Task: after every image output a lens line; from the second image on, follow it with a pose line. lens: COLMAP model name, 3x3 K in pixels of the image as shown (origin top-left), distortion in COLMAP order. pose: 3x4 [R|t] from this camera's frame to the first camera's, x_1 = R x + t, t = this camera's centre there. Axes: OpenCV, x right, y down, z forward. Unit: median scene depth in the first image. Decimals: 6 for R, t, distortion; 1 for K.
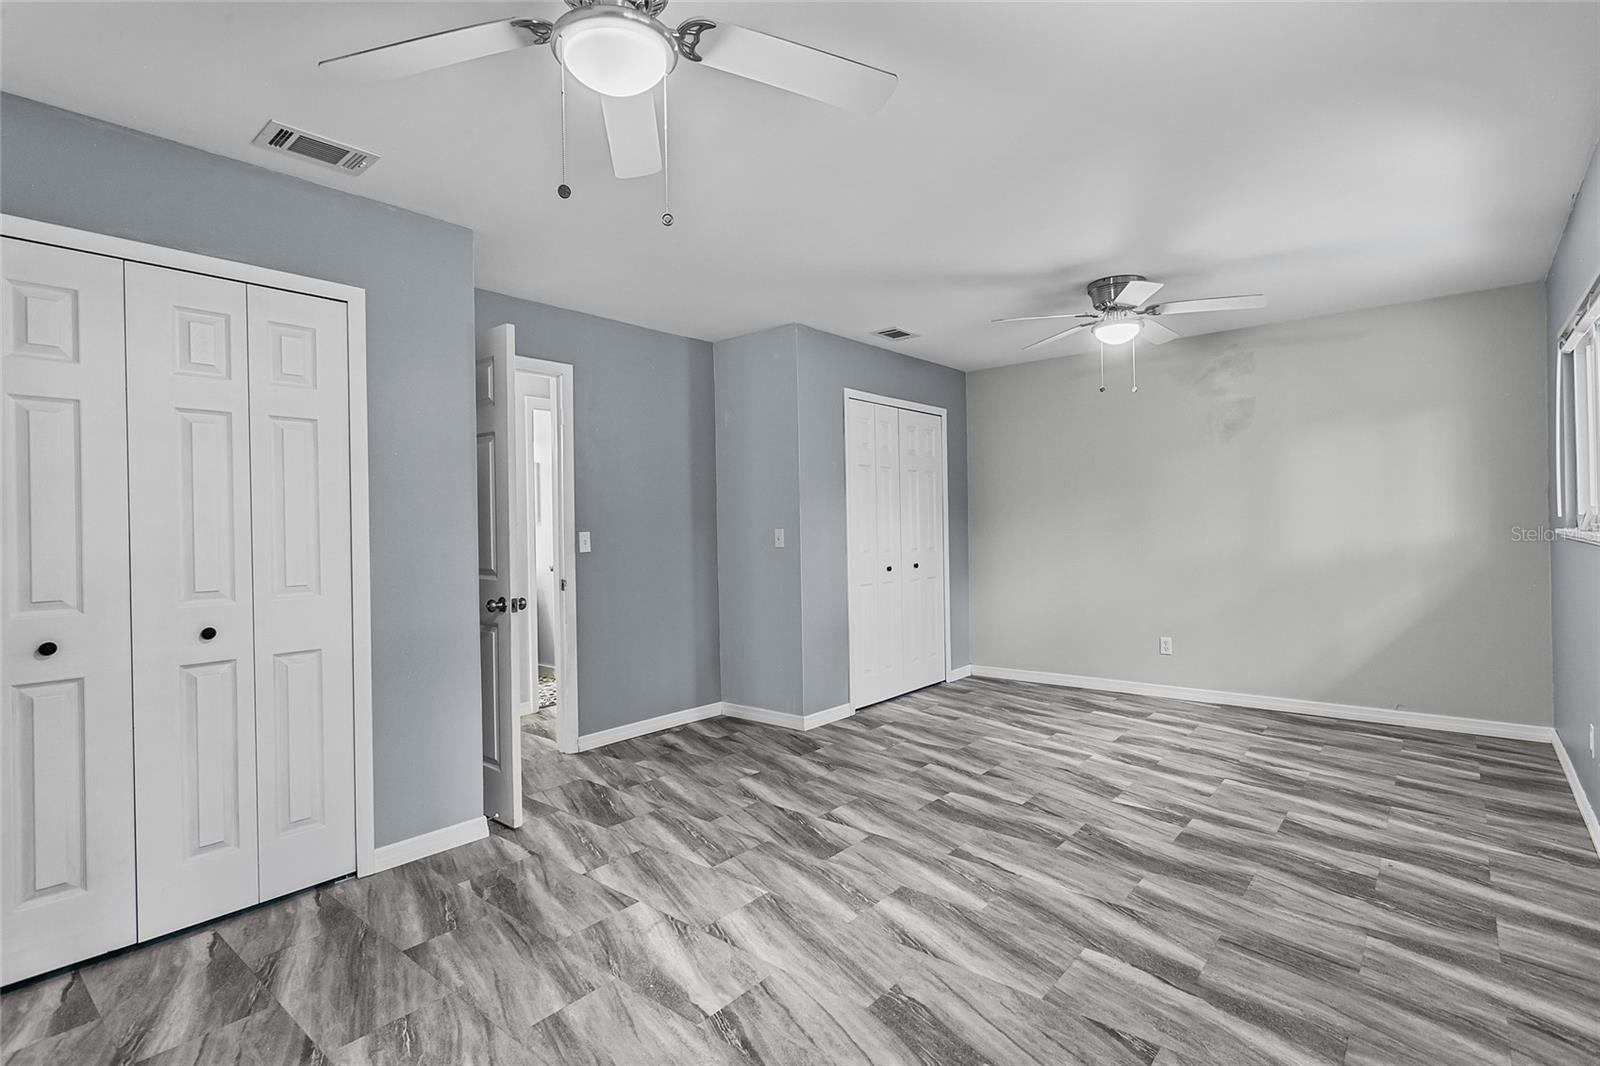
lens RADIAL K [[778.5, 0, 800.0], [0, 778.5, 533.0], [0, 0, 1]] dist [0.001863, 0.000805]
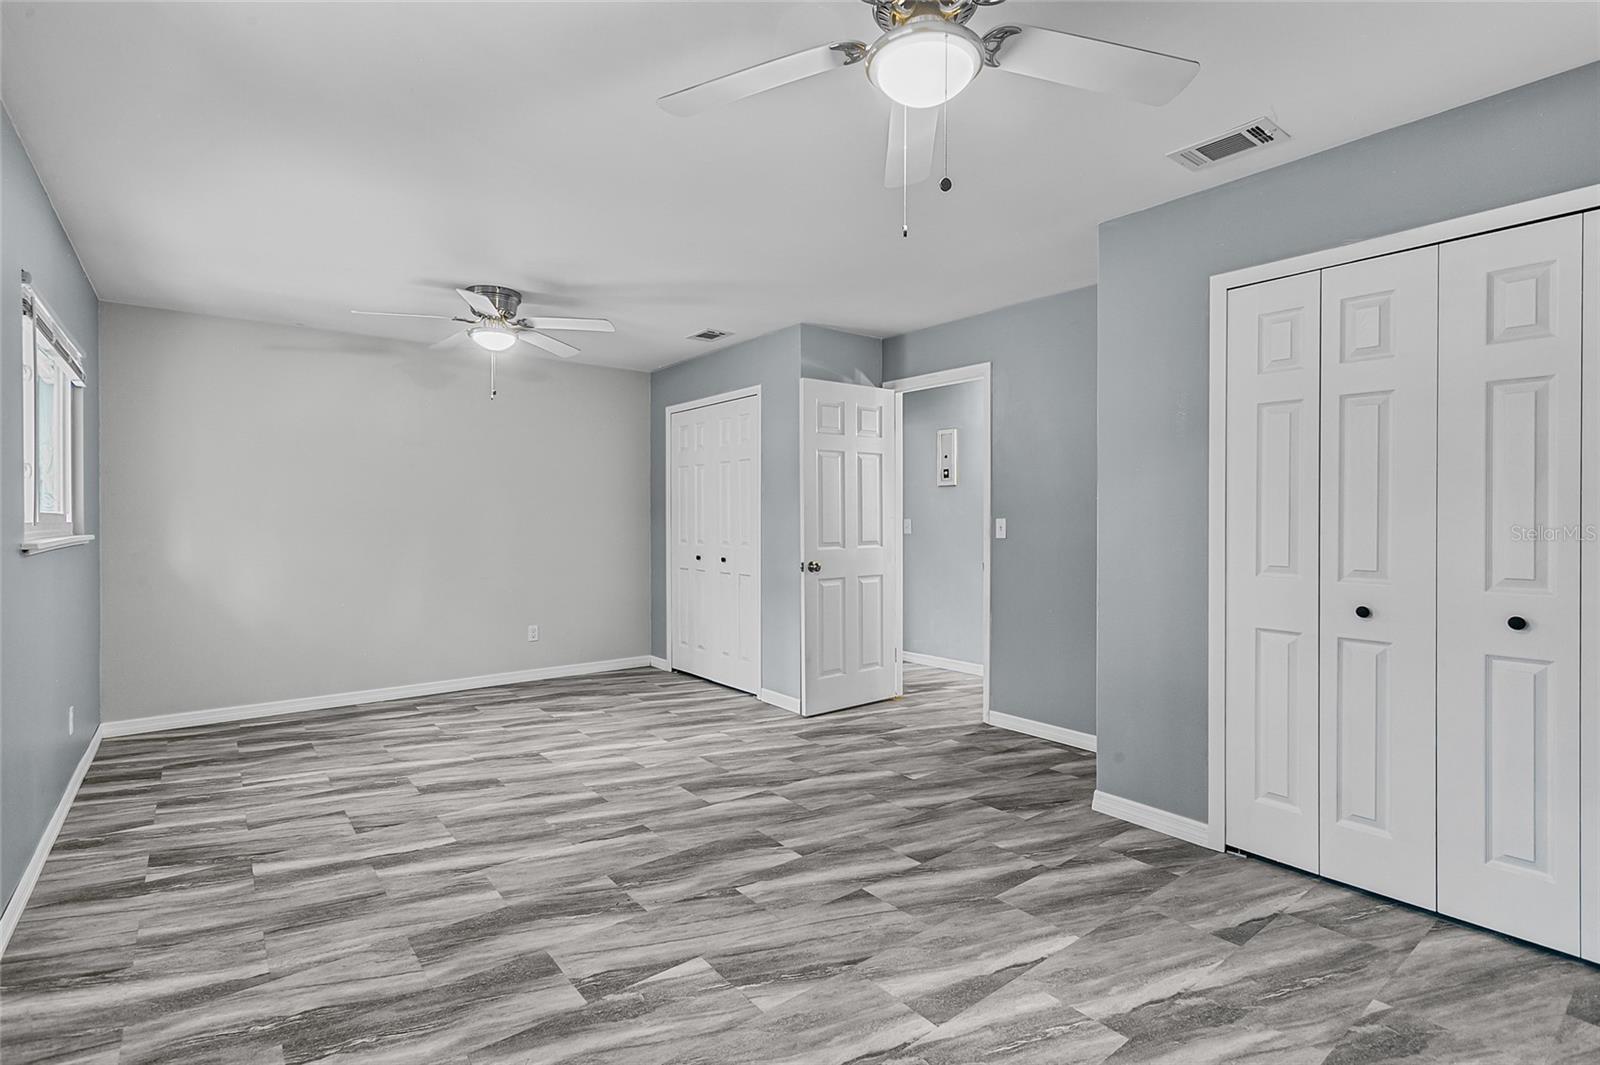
lens RADIAL K [[754.8, 0, 799.3], [0, 754.8, 525.1], [0, 0, 1]] dist [0.000778, 0.000609]
pose [[-0.202208, 0.030074, -0.978881, 1.116483], [-0.001707, 0.999516, 0.031060, -0.034224], [0.979341, 0.007952, -0.202059, 1.369496]]
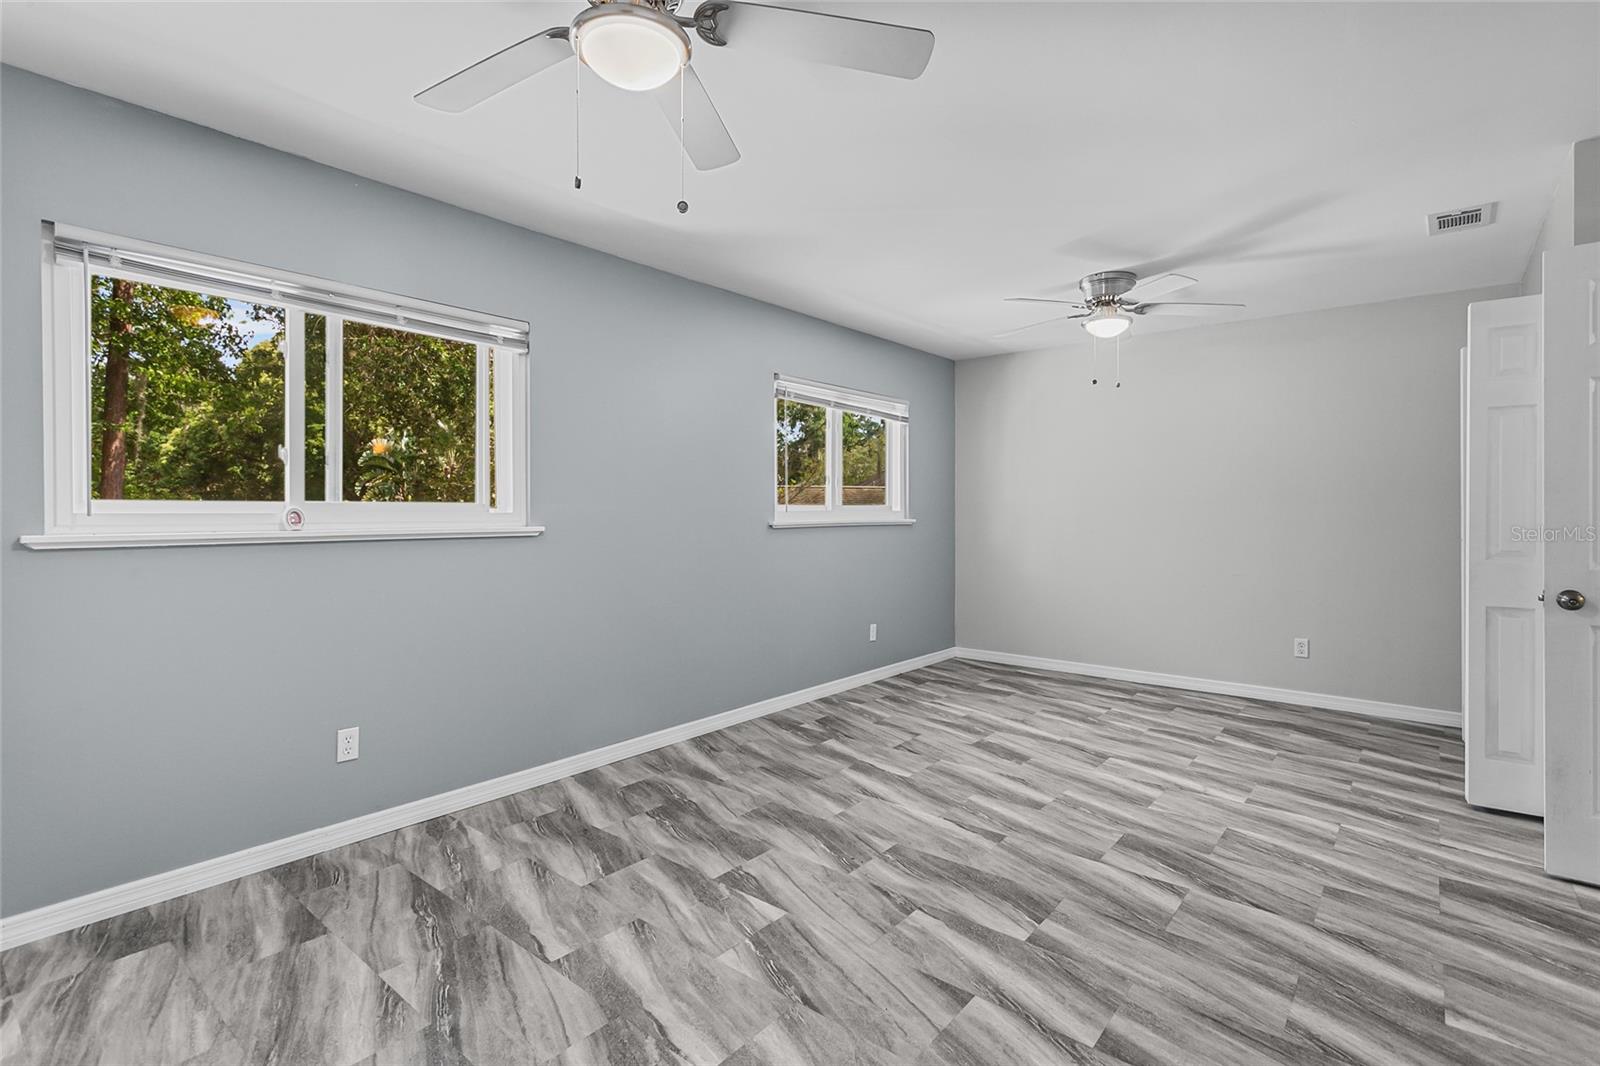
lens RADIAL K [[754.8, 0, 799.3], [0, 754.8, 525.6], [0, 0, 1]] dist [0.000778, 0.000609]
pose [[-0.999745, 0.021598, -0.006656, 0.440057], [0.021403, 0.999376, 0.028115, -0.021907], [0.007259, 0.027966, -0.999583, 1.893952]]
